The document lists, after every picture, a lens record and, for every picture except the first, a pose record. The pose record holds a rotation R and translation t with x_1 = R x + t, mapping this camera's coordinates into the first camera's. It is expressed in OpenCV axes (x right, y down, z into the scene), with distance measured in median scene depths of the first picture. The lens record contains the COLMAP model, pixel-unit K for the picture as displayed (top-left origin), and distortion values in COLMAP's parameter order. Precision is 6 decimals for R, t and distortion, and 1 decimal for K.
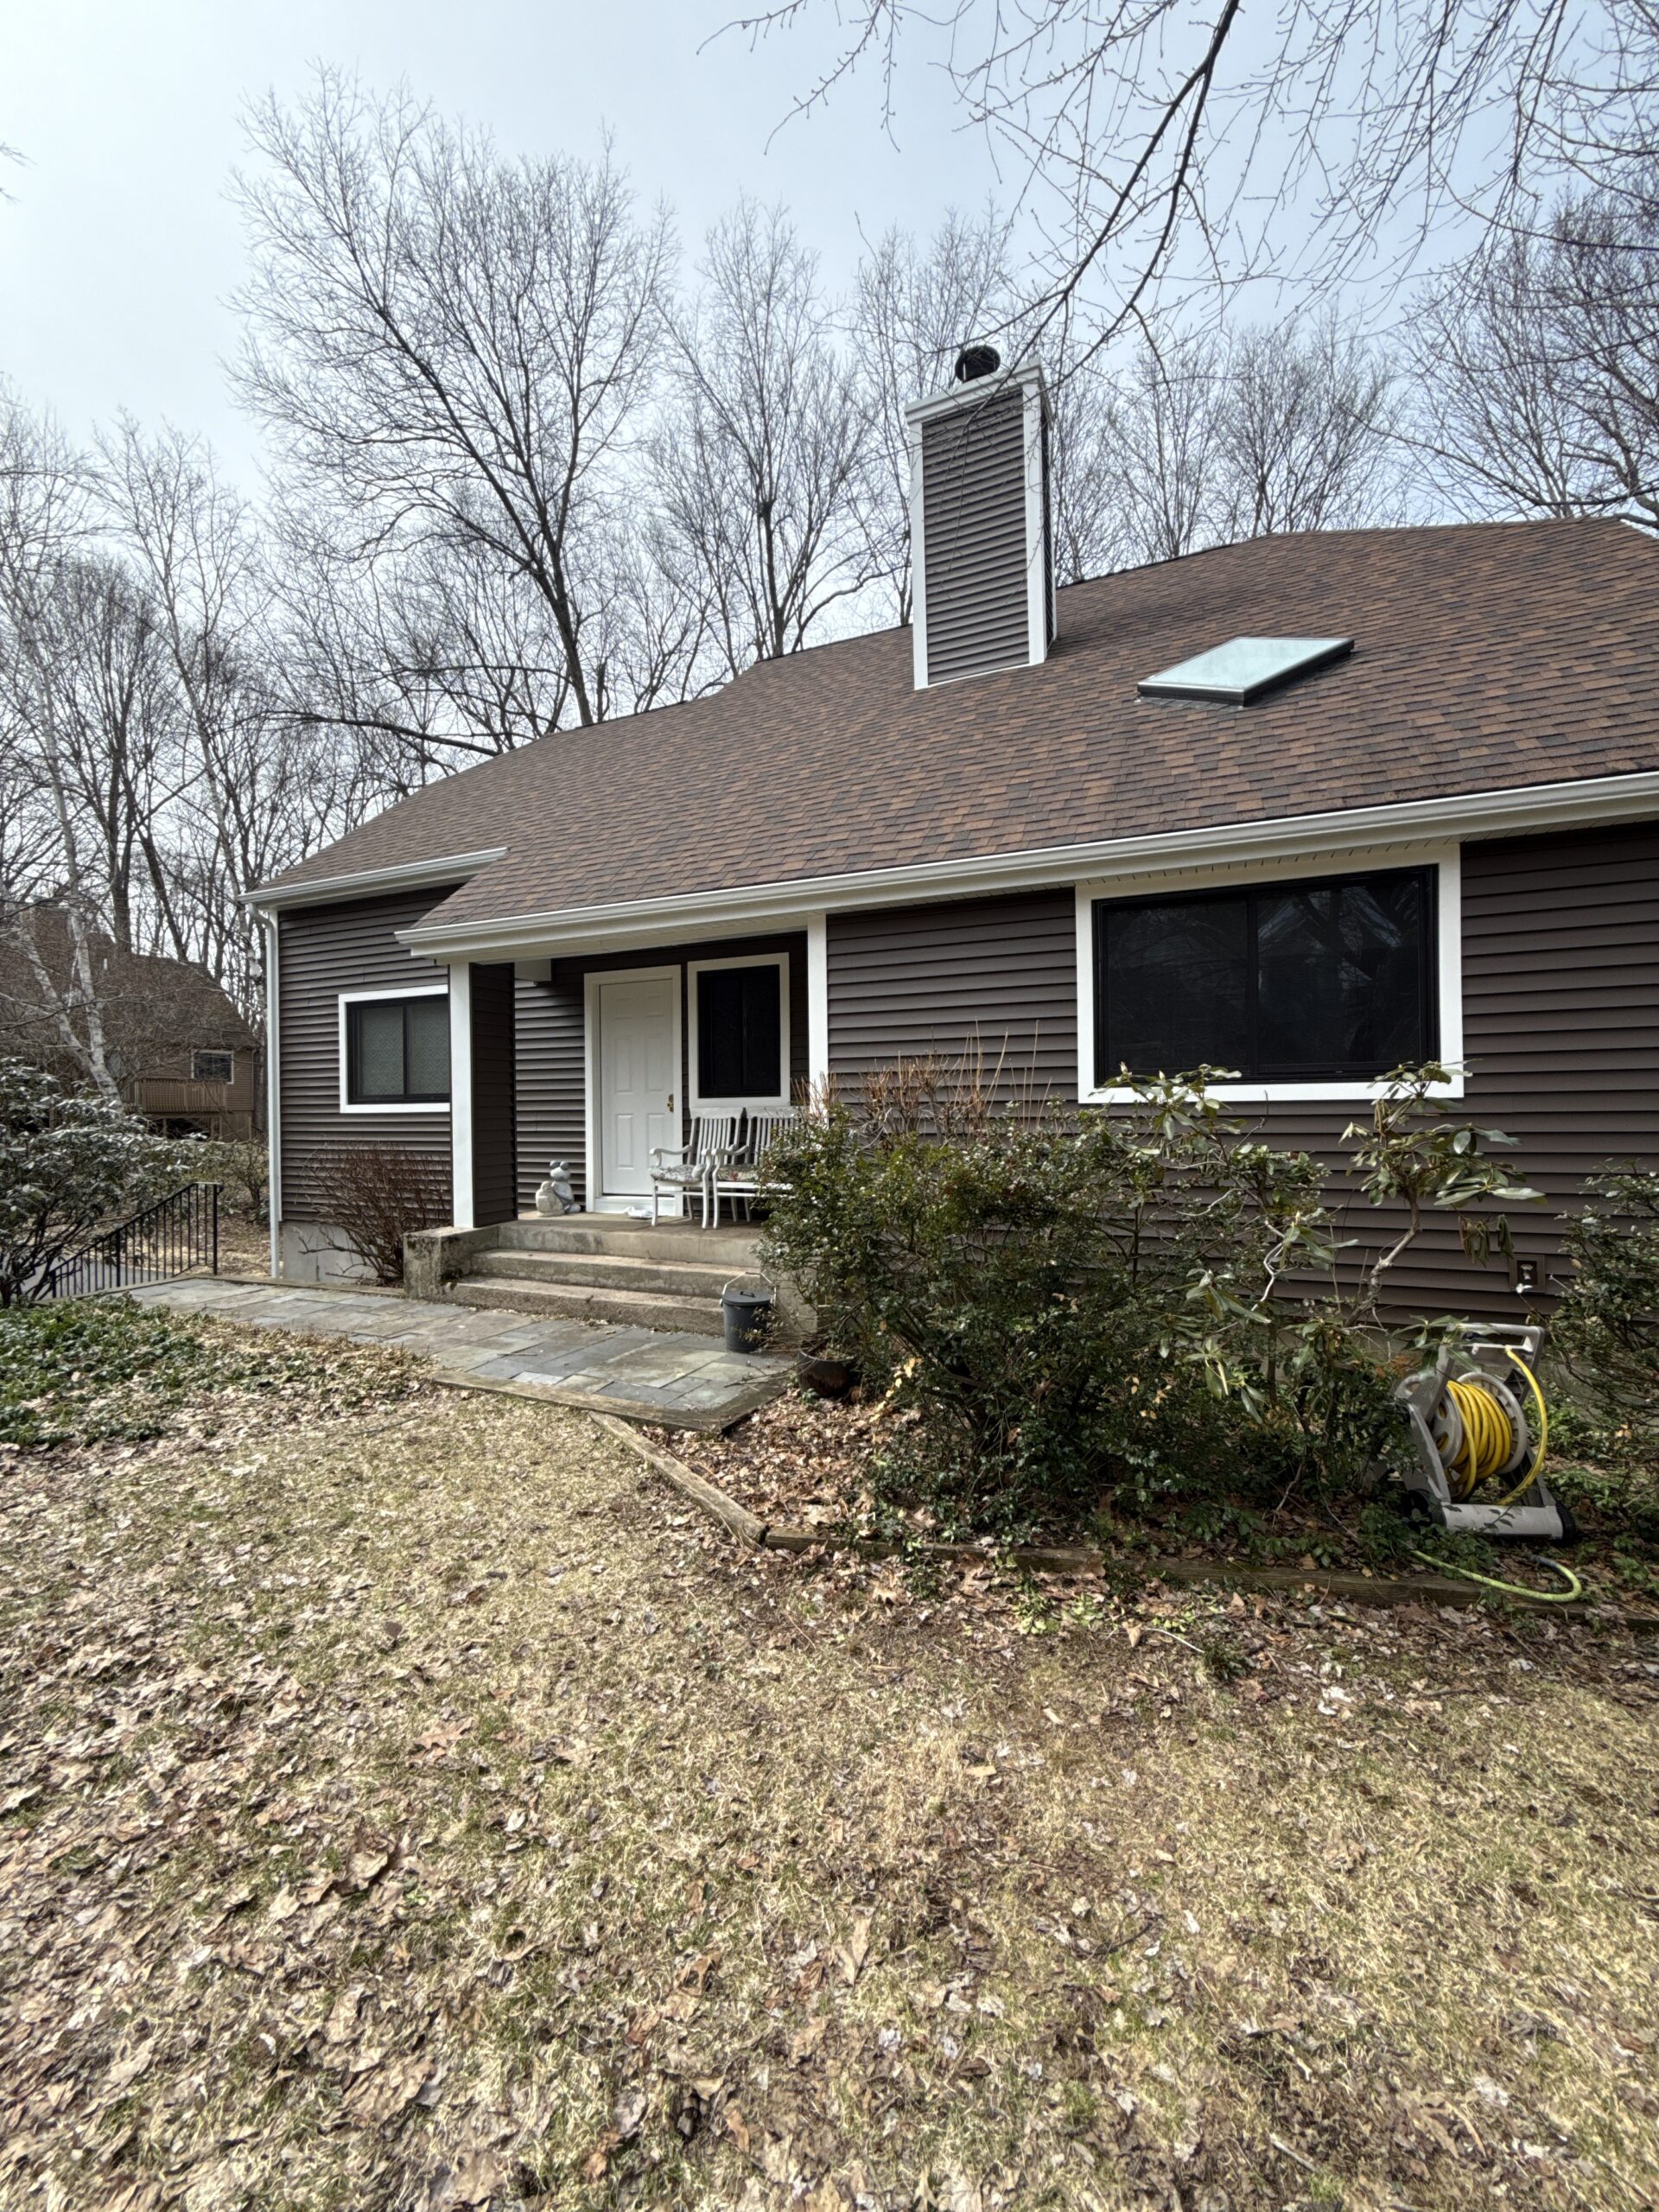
lens RADIAL K [[882.2, 0, 820.9], [0, 882.2, 1111.7], [0, 0, 1]] dist [0.000208, 0.002164]
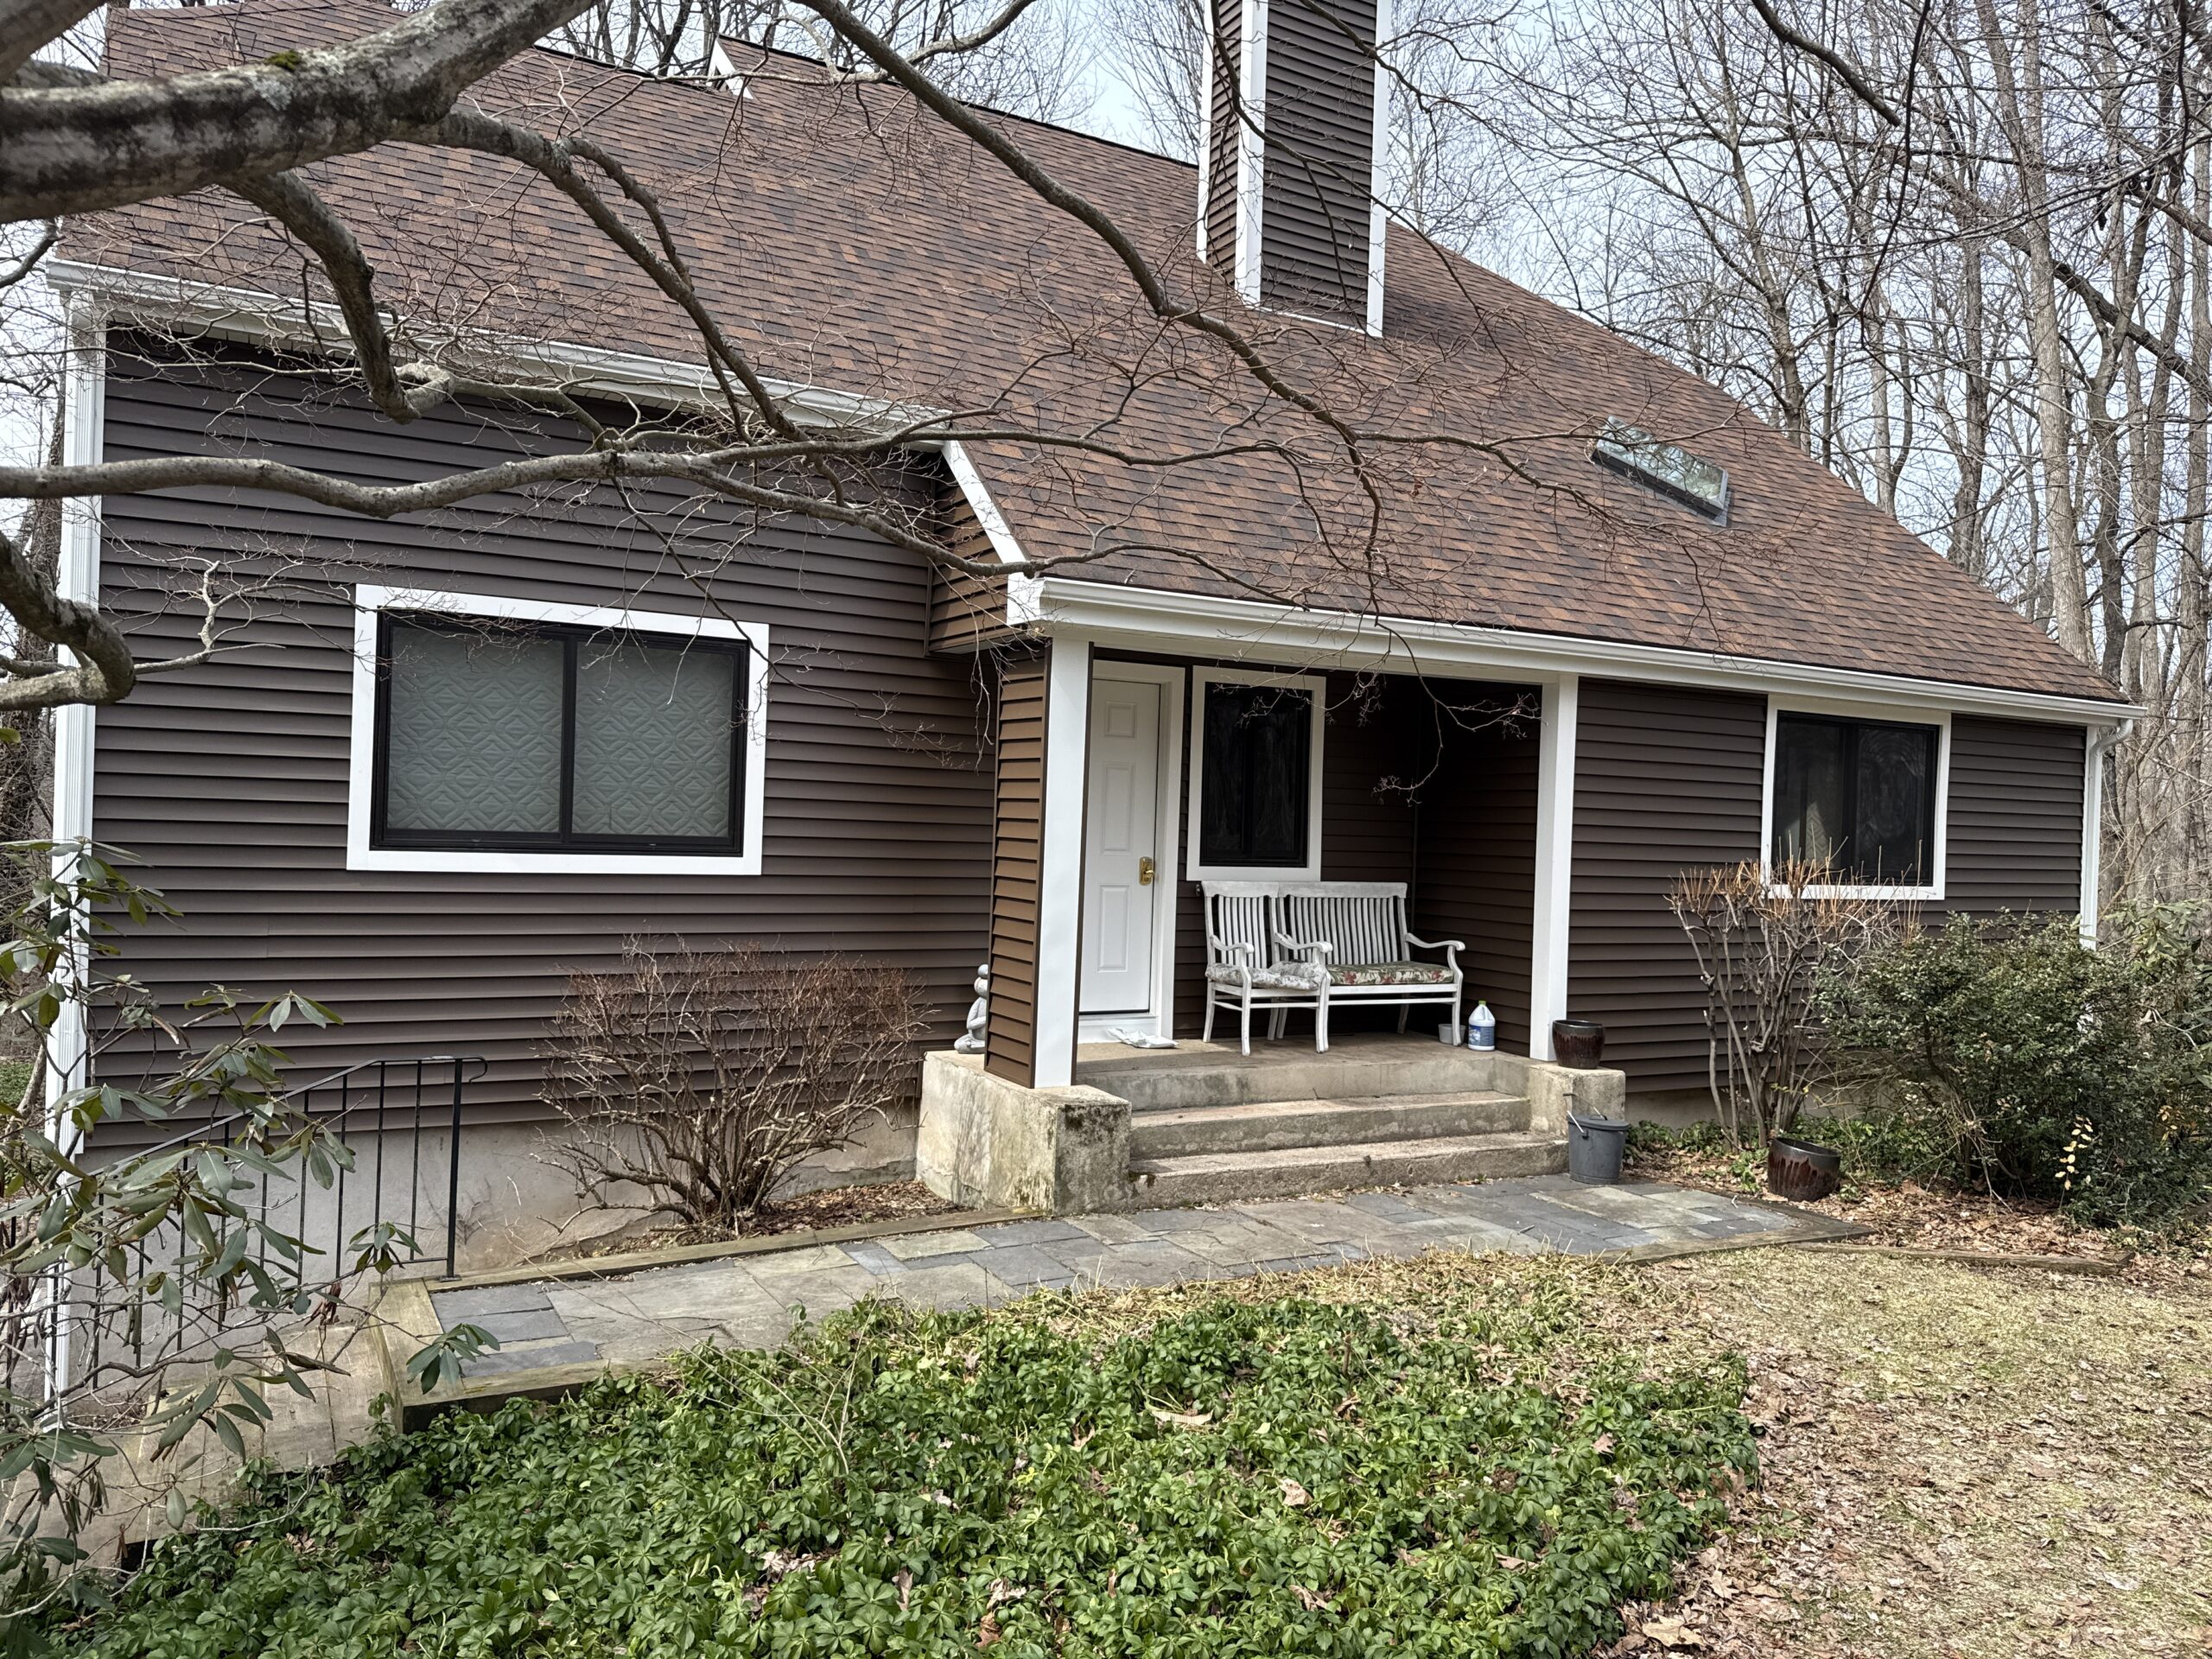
lens RADIAL K [[1557.9, 0, 1092.7], [0, 1557.9, 829.6], [0, 0, 1]] dist [0.028651, -0.036959]
pose [[0.601955, 0.029805, 0.797974, -1.148767], [-0.039653, 0.999186, -0.007408, -0.031340], [-0.797545, -0.027183, 0.602647, 0.340142]]
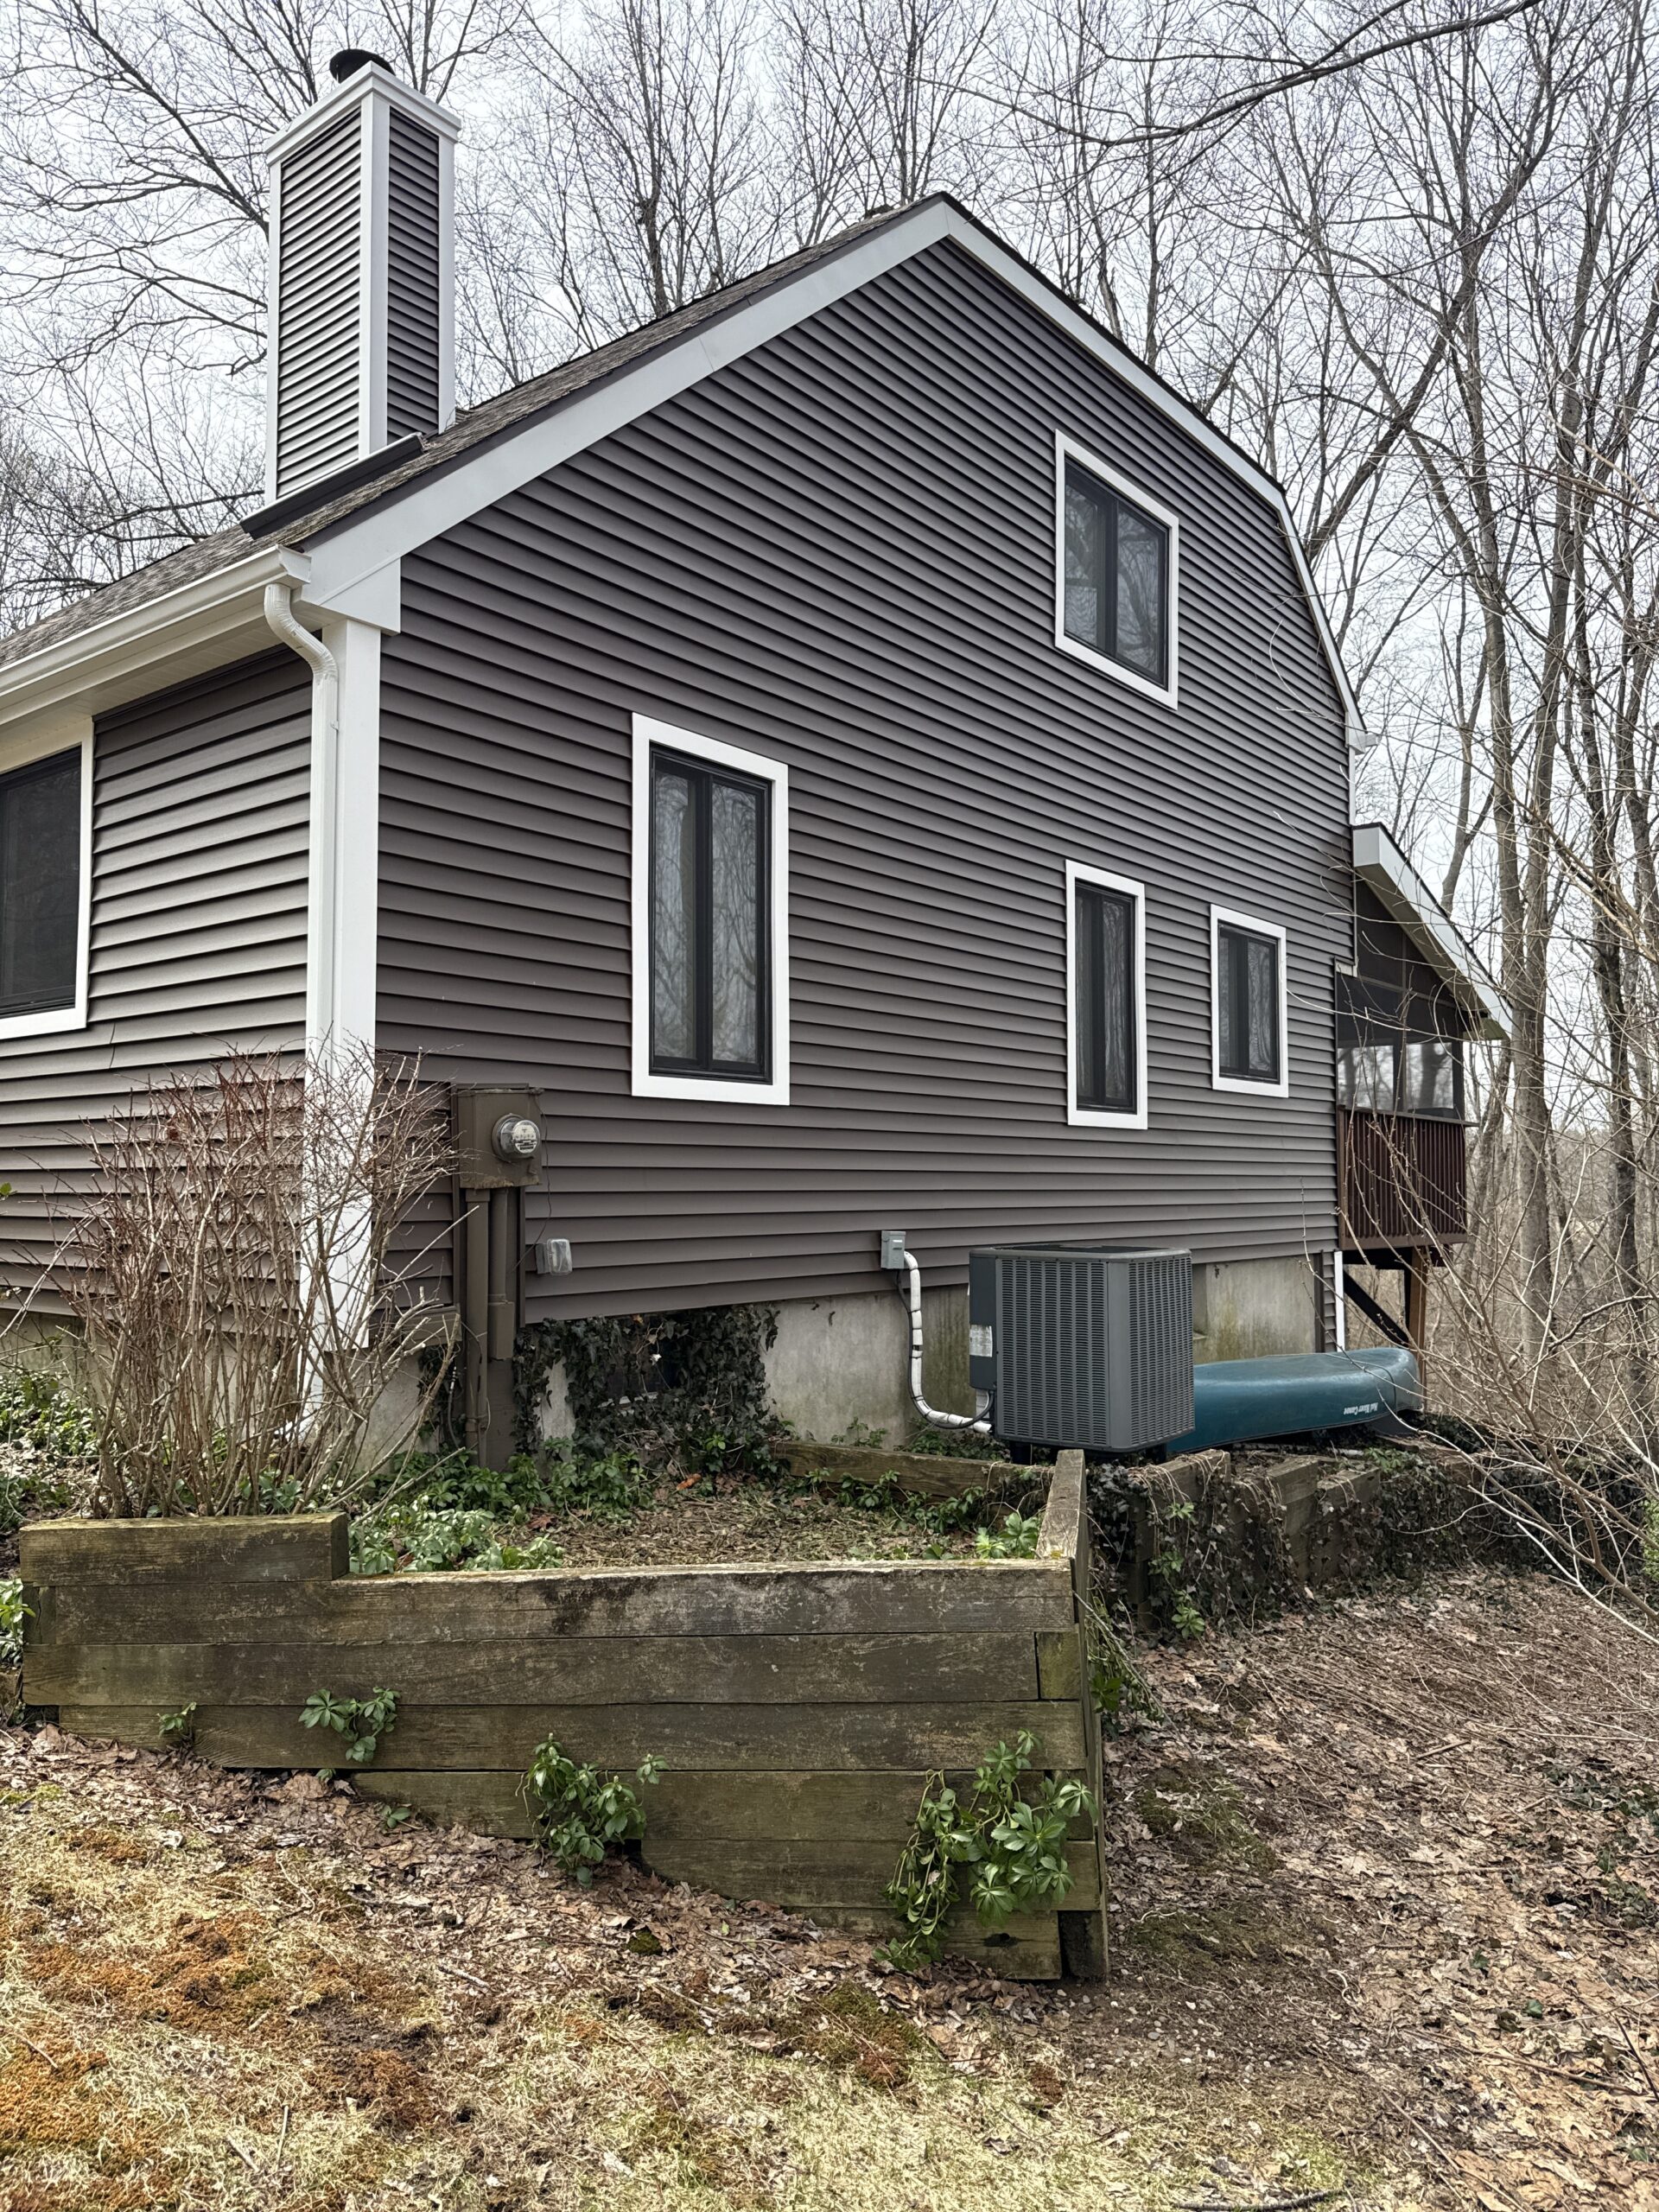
lens RADIAL K [[1557.9, 0, 821.2], [0, 1557.9, 1117.6], [0, 0, 1]] dist [0.028651, -0.036959]
pose [[0.967987, -0.003651, -0.250975, 1.003202], [-0.005420, 0.999357, -0.035439, 0.065441], [0.250943, 0.035664, 0.967345, -0.130203]]
